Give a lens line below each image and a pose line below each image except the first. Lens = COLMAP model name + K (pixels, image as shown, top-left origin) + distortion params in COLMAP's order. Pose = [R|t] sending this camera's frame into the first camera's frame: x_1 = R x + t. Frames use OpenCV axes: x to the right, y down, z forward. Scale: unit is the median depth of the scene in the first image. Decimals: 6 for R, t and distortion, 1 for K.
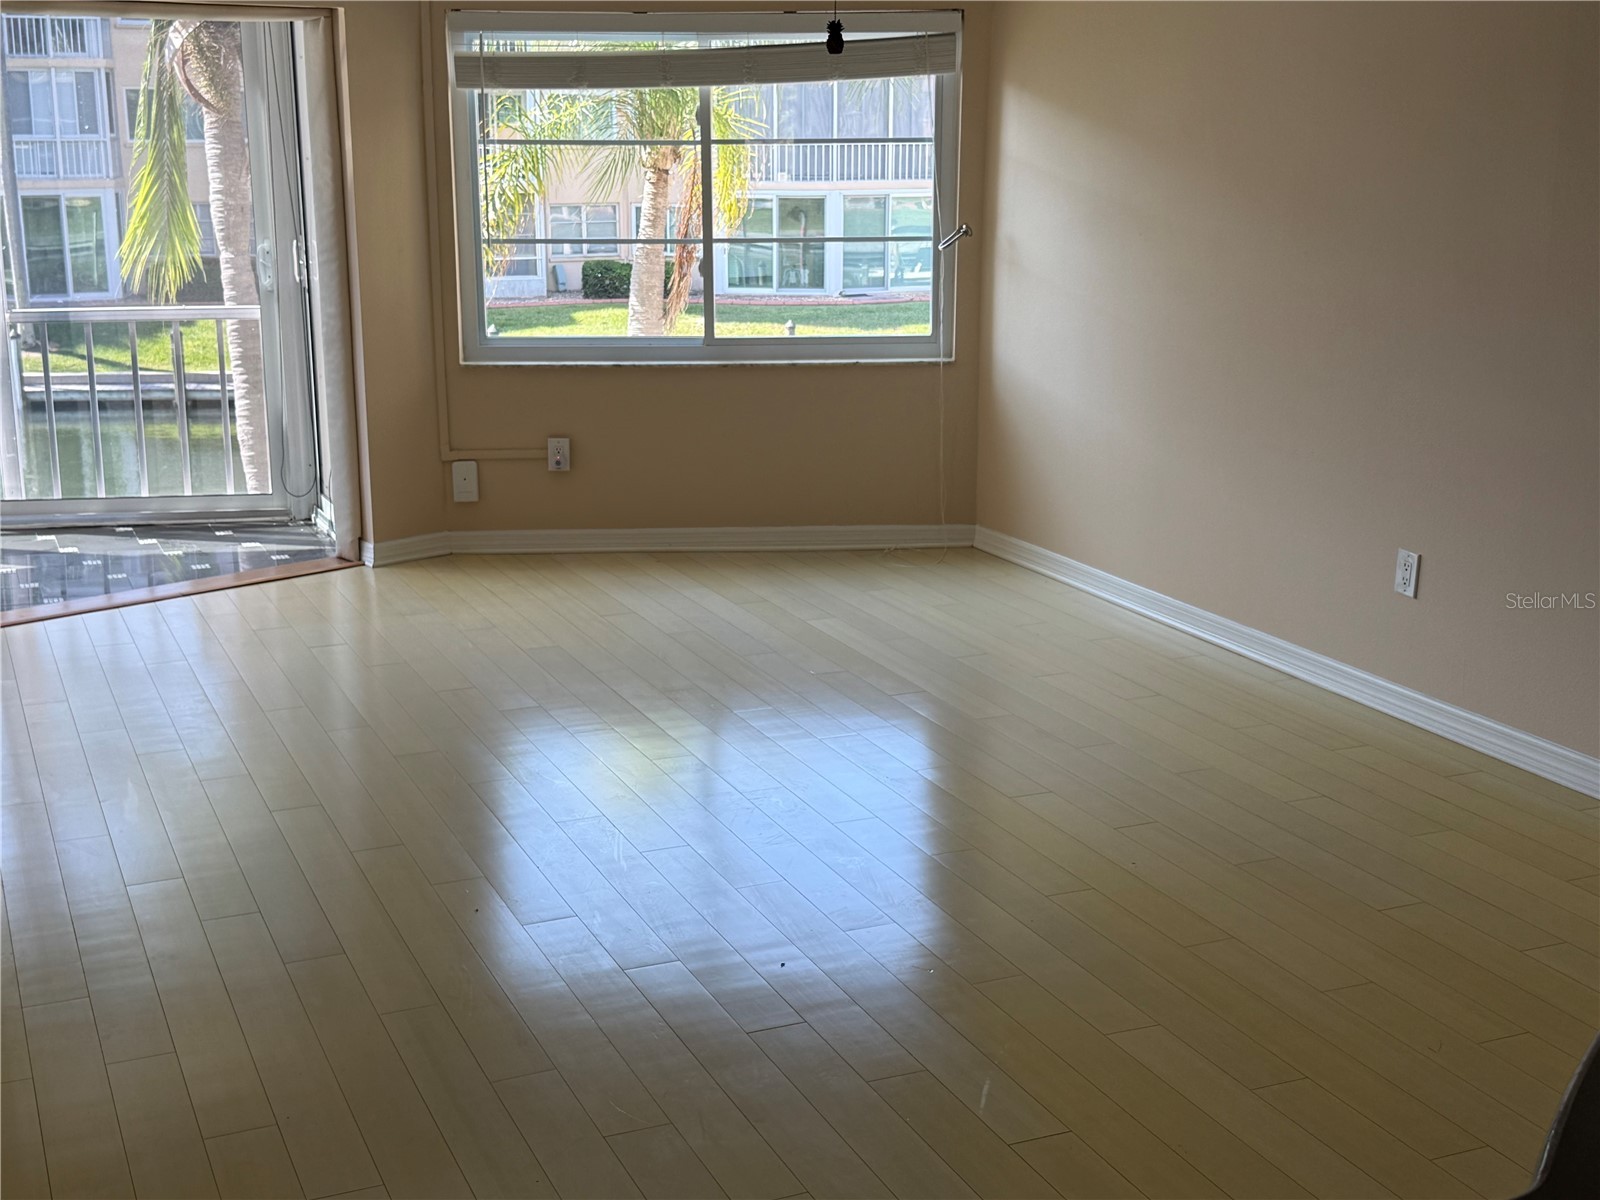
lens RADIAL K [[2024.3, 0, 798.9], [0, 2024.3, 603.9], [0, 0, 1]] dist [0.120606, 0.000000]
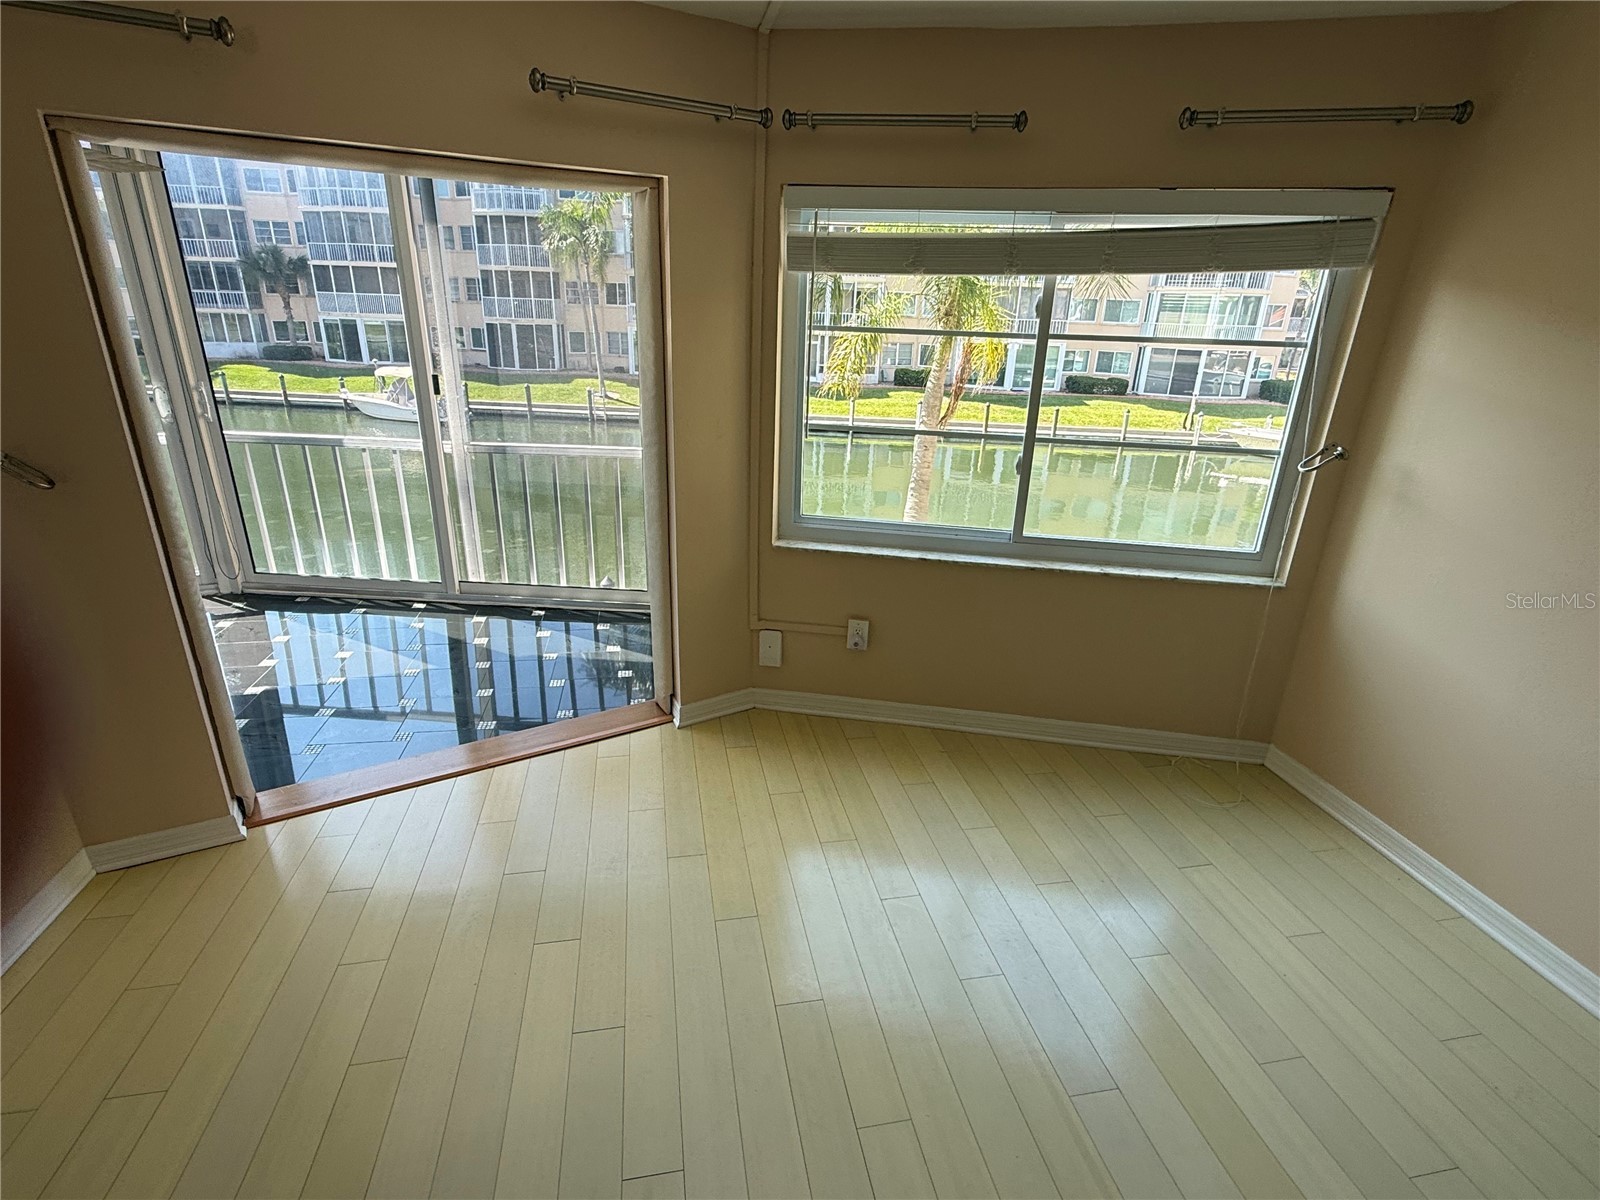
lens RADIAL K [[792.8, 0, 801.8], [0, 792.8, 600.3], [0, 0, 1]] dist [0.000913, -0.001438]
pose [[0.975538, 0.107295, -0.191870, -0.068934], [-0.082450, 0.987667, 0.133104, -0.141415], [0.203785, -0.114028, 0.972352, 0.589215]]
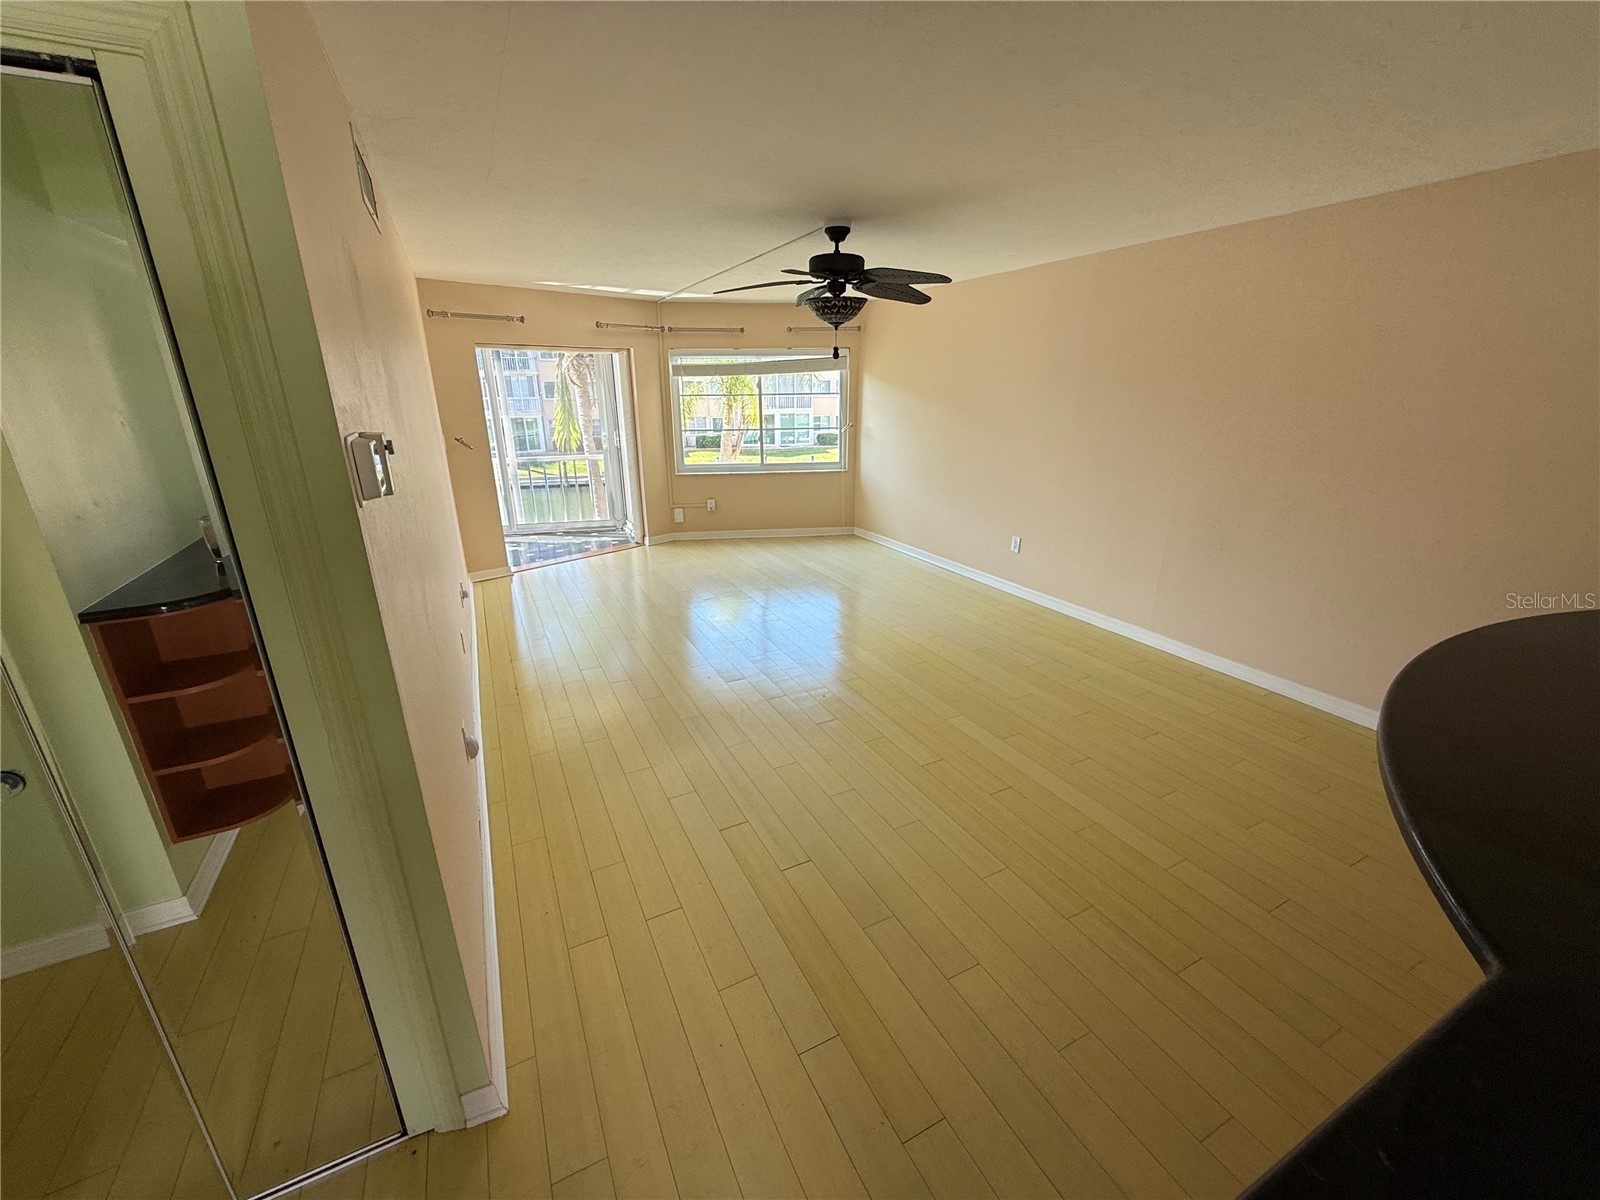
lens RADIAL K [[644.0, 0, 803.8], [0, 644.0, 601.1], [0, 0, 1]] dist [0.000775, 0.000083]
pose [[0.997999, -0.024917, 0.058110, -0.043218], [0.019888, 0.996133, 0.085576, -0.013716], [-0.060017, -0.084249, 0.994636, 0.070596]]
